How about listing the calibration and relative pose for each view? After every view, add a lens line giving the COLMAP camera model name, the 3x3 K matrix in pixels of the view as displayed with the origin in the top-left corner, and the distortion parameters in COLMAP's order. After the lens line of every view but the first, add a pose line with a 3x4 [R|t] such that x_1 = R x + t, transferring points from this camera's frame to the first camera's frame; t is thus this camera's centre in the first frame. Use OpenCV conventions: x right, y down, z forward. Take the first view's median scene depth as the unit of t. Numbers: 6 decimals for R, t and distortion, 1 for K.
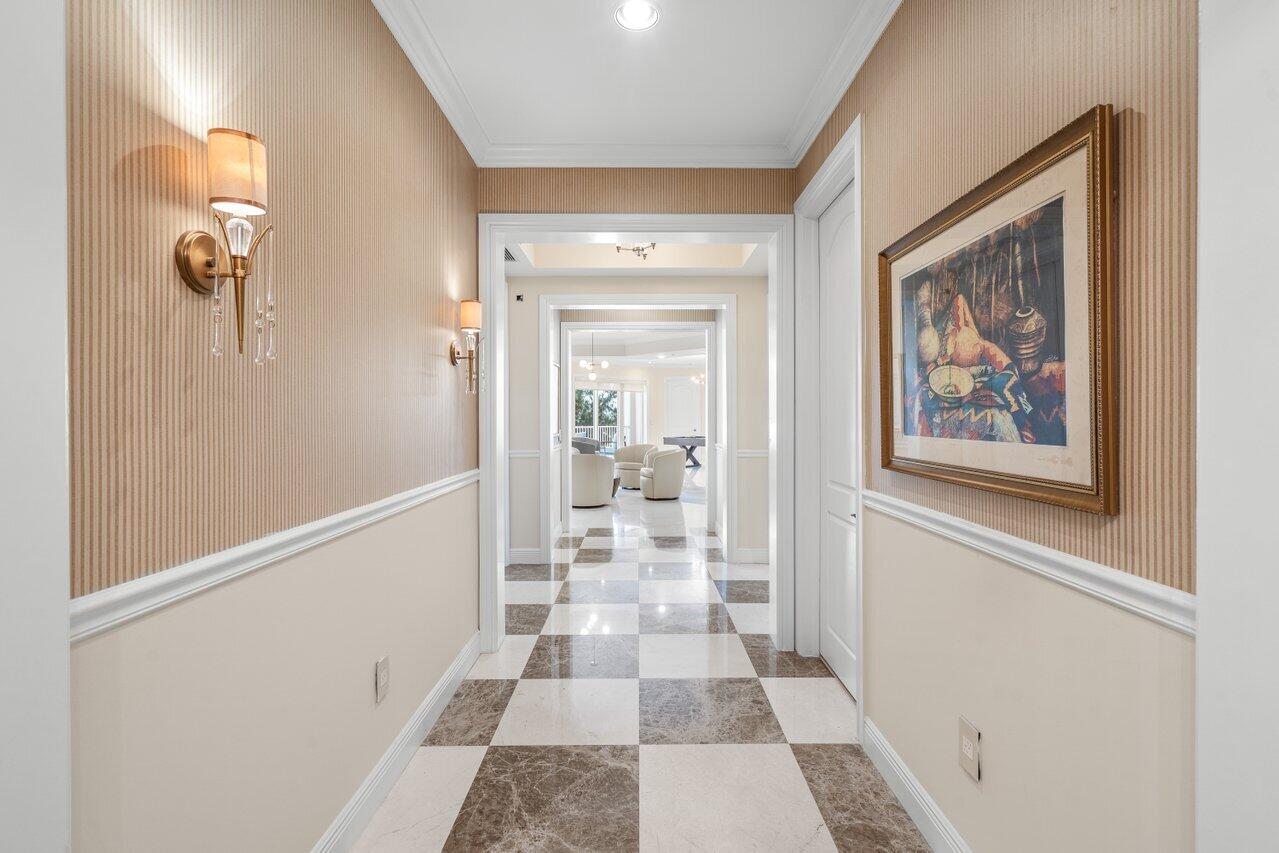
lens RADIAL K [[590.4, 0, 631.9], [0, 590.4, 421.4], [0, 0, 1]] dist [0.001523, 0.000802]
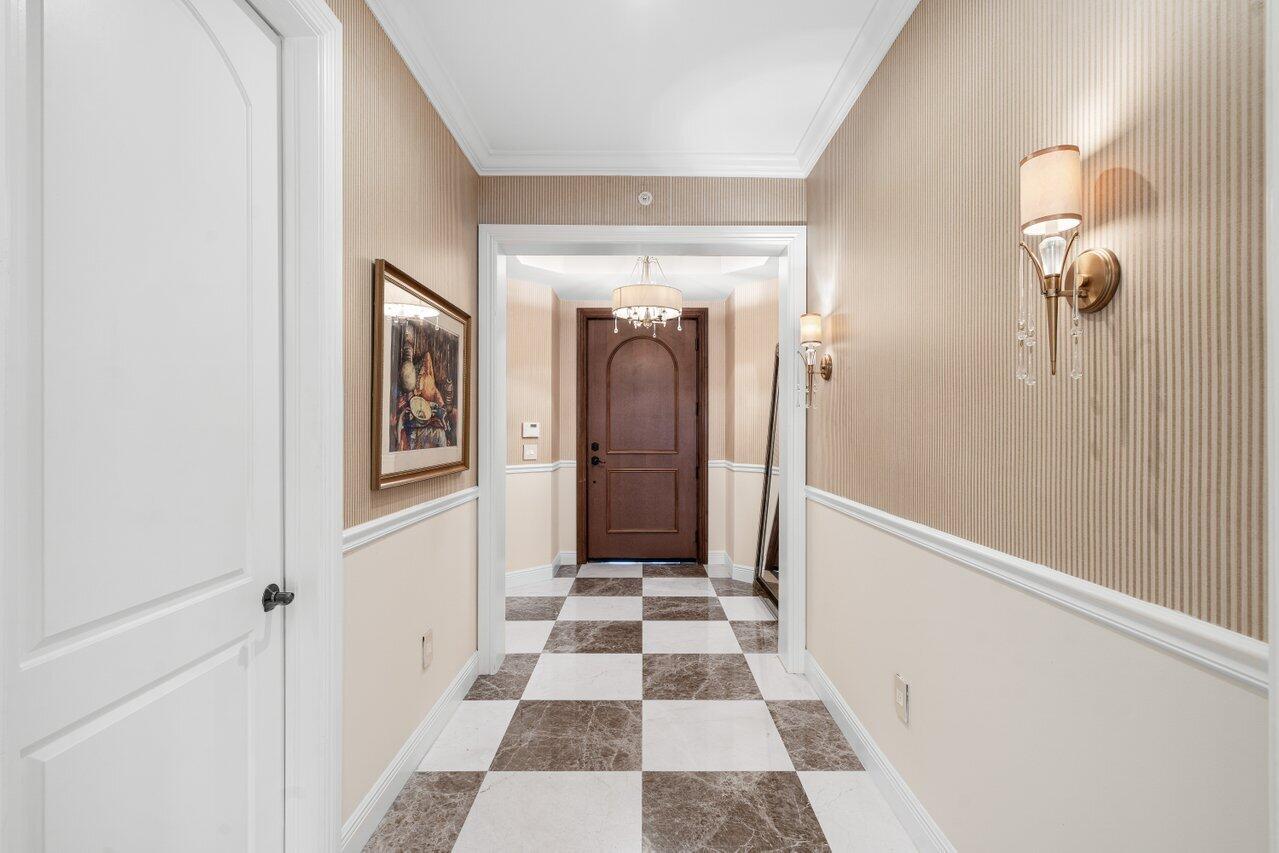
lens RADIAL K [[590.4, 0, 631.9], [0, 590.4, 421.4], [0, 0, 1]] dist [0.001523, 0.000802]
pose [[-0.999972, -0.000954, 0.007380, 0.024967], [-0.000982, 0.999992, -0.003770, -0.029585], [-0.007377, -0.003777, -0.999966, 2.184213]]
